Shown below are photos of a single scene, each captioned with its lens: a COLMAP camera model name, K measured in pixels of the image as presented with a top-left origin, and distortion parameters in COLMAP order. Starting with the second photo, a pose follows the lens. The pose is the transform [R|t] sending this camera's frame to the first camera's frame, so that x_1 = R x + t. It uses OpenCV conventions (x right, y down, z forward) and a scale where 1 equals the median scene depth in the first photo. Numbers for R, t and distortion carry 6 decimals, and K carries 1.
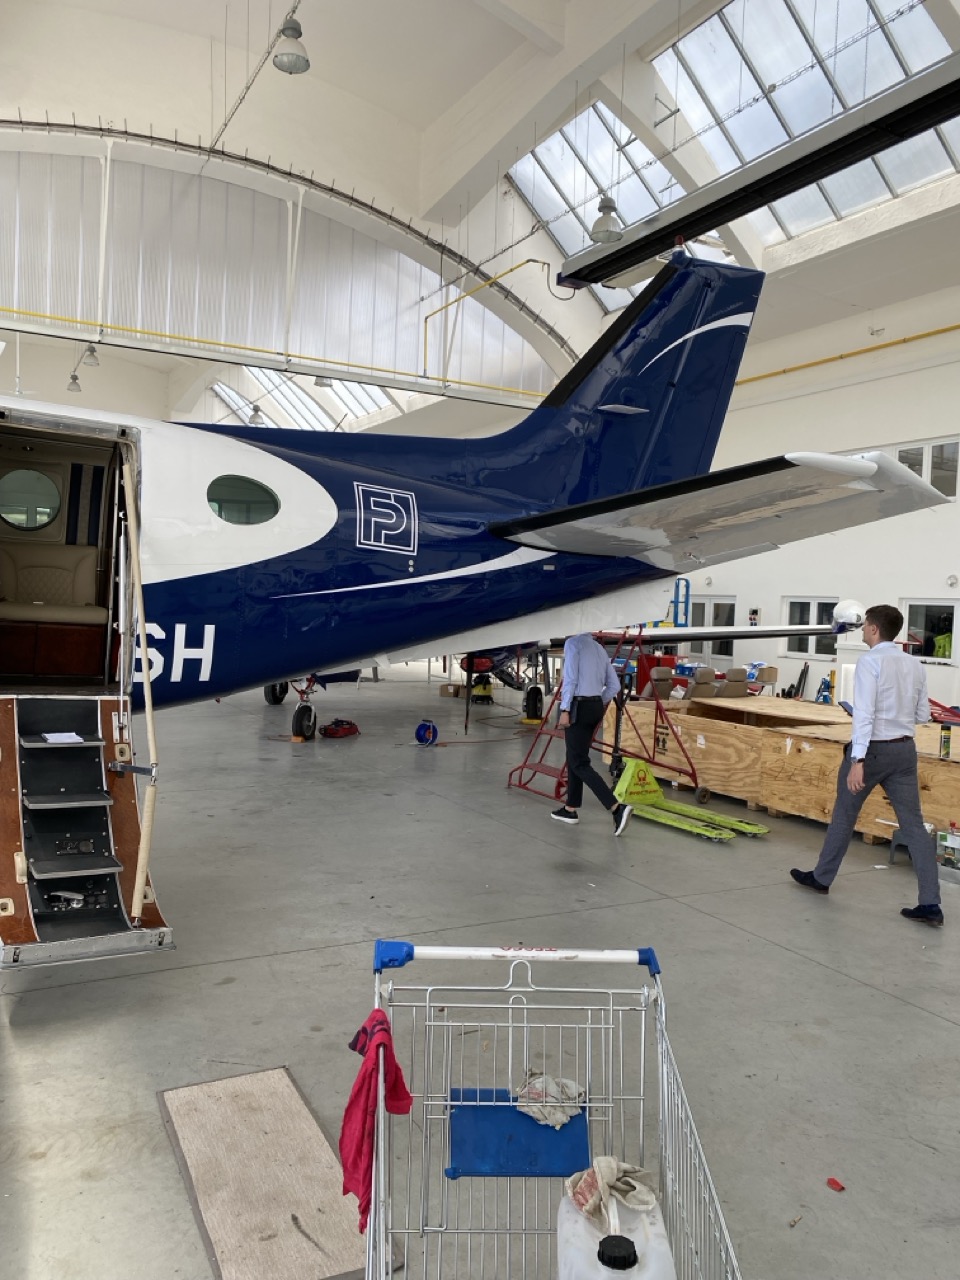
lens RADIAL K [[969.0, 0, 470.5], [0, 969.0, 627.8], [0, 0, 1]] dist [0.032173, -0.042586]
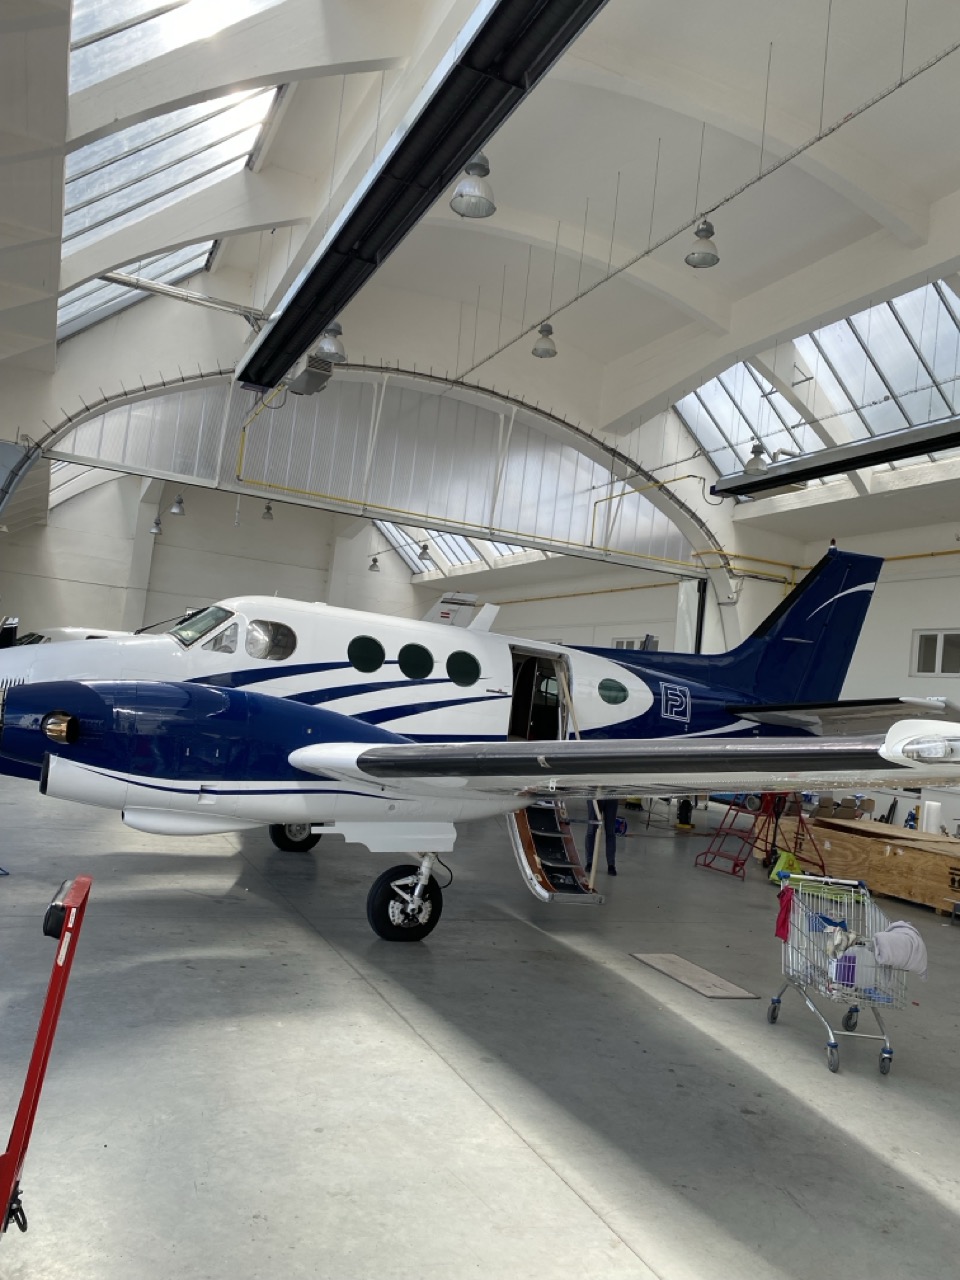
lens RADIAL K [[969.0, 0, 470.3], [0, 969.0, 642.4], [0, 0, 1]] dist [0.032173, -0.042586]
pose [[0.994784, 0.066547, -0.077306, -0.124767], [-0.073489, 0.993161, -0.090727, -0.010168], [0.070739, 0.095935, 0.992871, -0.326281]]
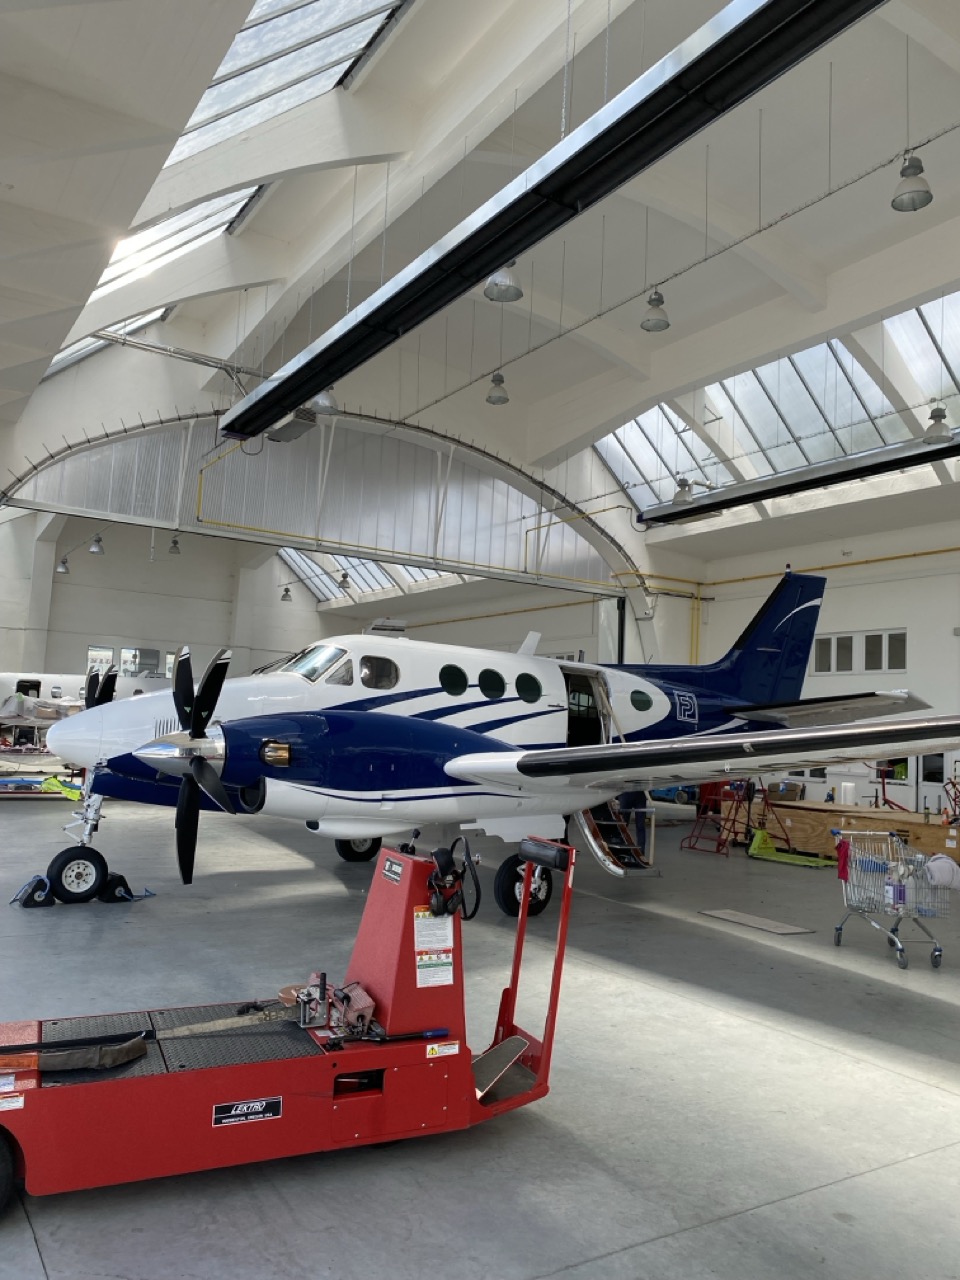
lens RADIAL K [[969.0, 0, 489.1], [0, 969.0, 646.8], [0, 0, 1]] dist [0.032173, -0.042586]
pose [[0.996484, 0.016669, 0.082113, -0.262865], [-0.007251, 0.993491, -0.113683, 0.002606], [-0.083473, 0.112688, 0.990118, -0.430001]]
